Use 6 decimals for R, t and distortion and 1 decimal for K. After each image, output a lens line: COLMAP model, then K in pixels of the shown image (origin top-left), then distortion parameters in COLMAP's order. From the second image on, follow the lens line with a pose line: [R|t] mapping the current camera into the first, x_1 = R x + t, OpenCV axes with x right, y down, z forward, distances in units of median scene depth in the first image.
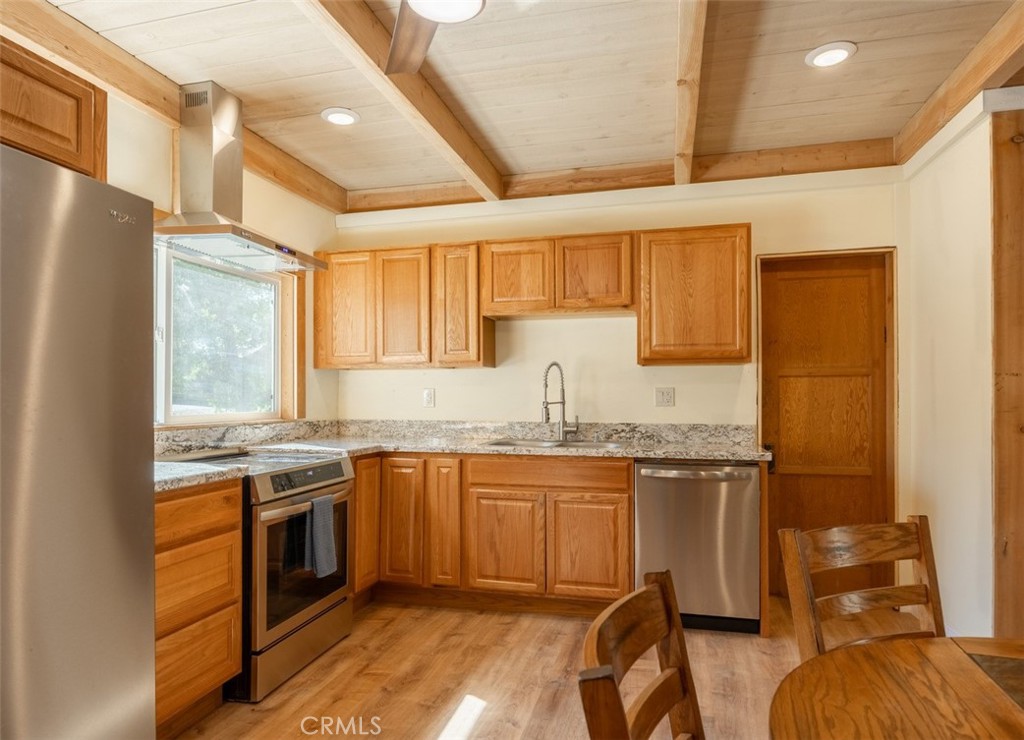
lens RADIAL K [[595.1, 0, 522.1], [0, 595.1, 395.4], [0, 0, 1]] dist [-0.000554, -0.000775]
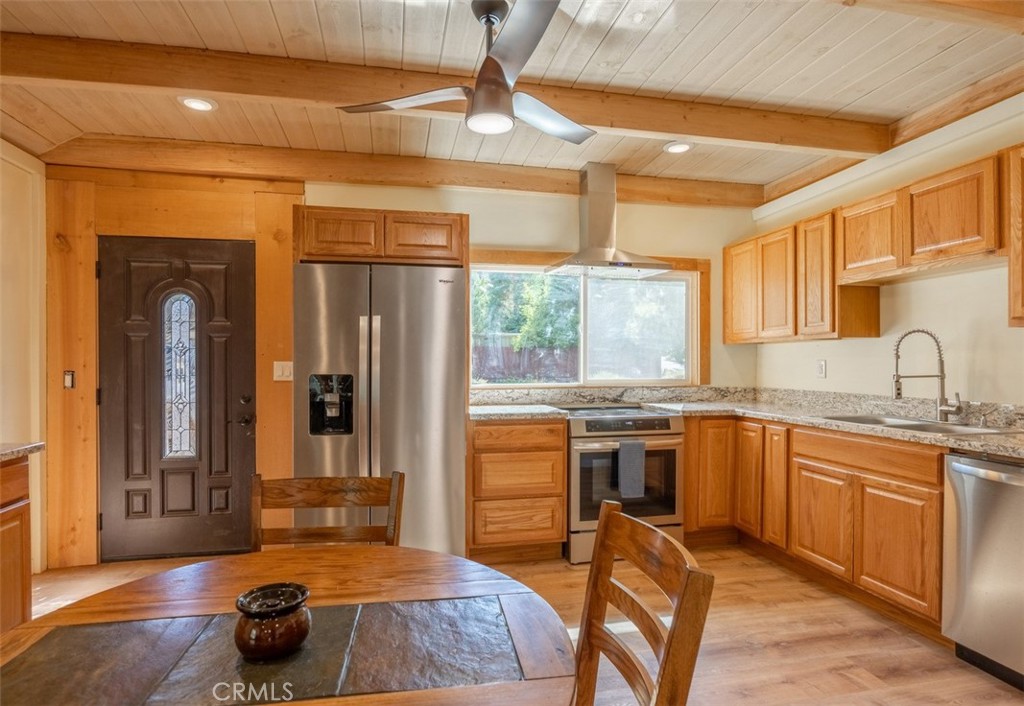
lens RADIAL K [[536.2, 0, 542.4], [0, 536.2, 372.0], [0, 0, 1]] dist [-0.011584, 0.001367]
pose [[0.496404, 0.013432, -0.867987, 0.482494], [0.000384, 0.999877, 0.015693, -0.006429], [0.868091, -0.008123, 0.496338, 0.158140]]
